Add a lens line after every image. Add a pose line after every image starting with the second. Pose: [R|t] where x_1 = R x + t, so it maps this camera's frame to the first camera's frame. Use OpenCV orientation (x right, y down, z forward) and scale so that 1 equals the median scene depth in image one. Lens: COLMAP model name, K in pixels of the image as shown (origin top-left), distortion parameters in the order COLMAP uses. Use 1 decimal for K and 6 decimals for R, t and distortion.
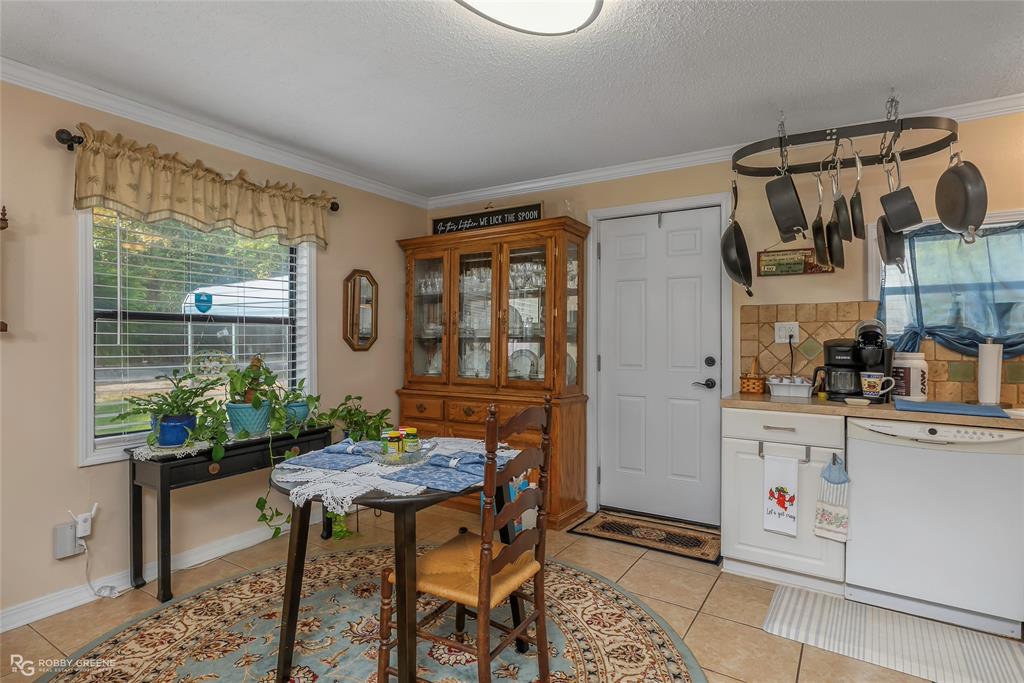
lens RADIAL K [[551.8, 0, 512.0], [0, 551.8, 341.5], [0, 0, 1]] dist [0.016823, -0.000503]
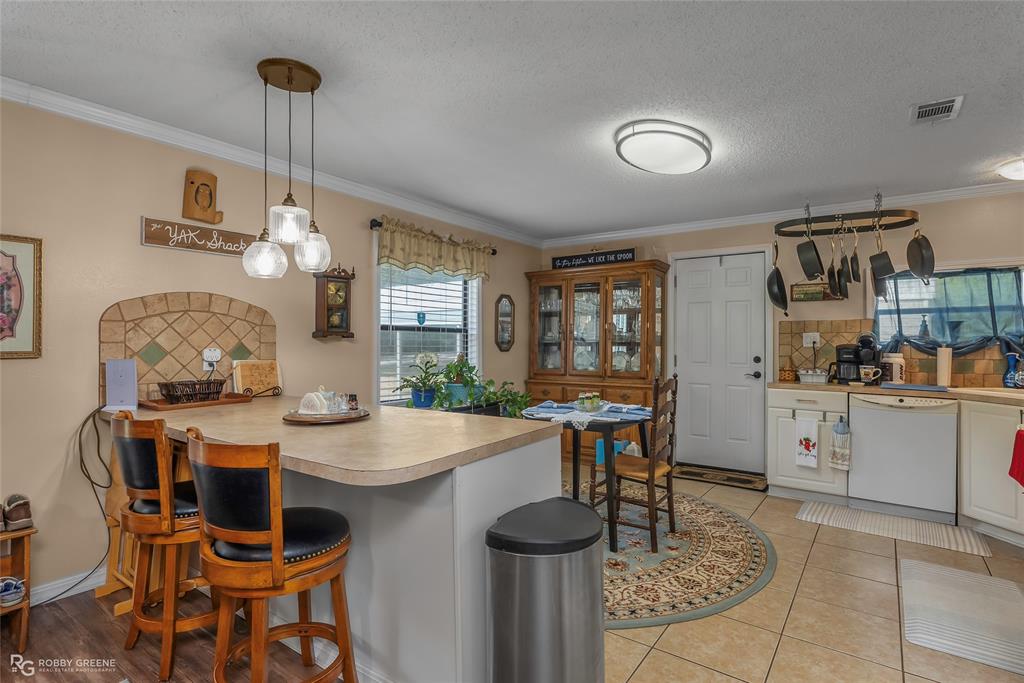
lens RADIAL K [[551.8, 0, 512.0], [0, 551.8, 341.5], [0, 0, 1]] dist [0.016823, -0.000503]
pose [[0.999208, 0.003999, -0.039595, -0.266572], [-0.004376, 0.999946, -0.009434, 0.006489], [0.039555, 0.009600, 0.999171, -0.558691]]
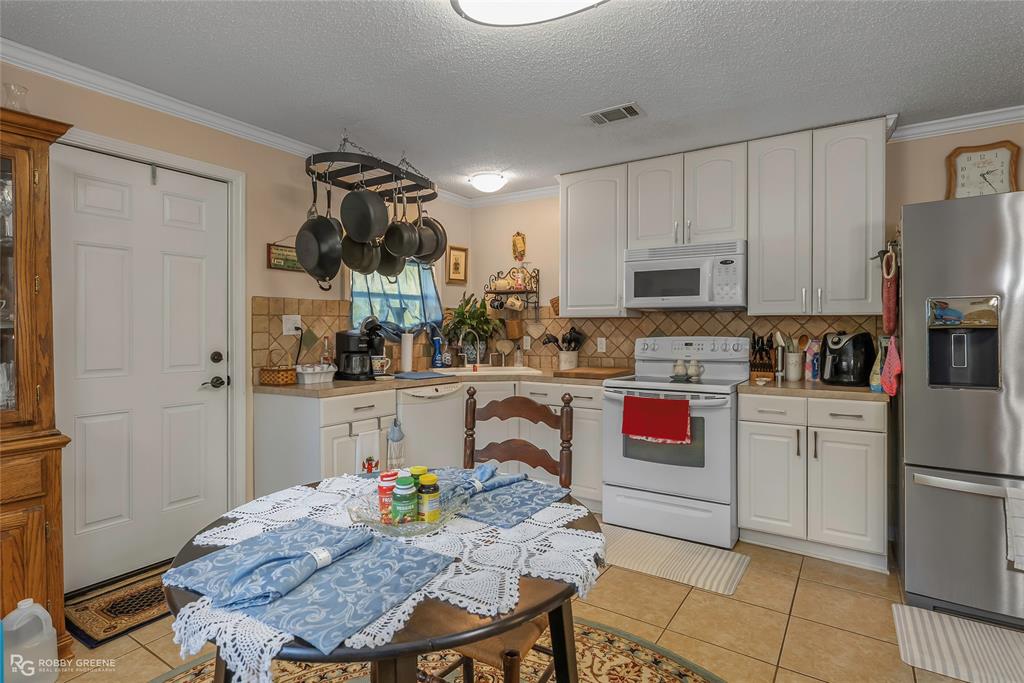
lens RADIAL K [[515.9, 0, 533.1], [0, 515.9, 335.3], [0, 0, 1]] dist [-0.001294, -0.000296]
pose [[-0.008719, -0.010200, 0.999910, -0.549488], [0.010126, 0.999896, 0.010288, -0.001762], [-0.999911, 0.010215, -0.008615, 0.602938]]
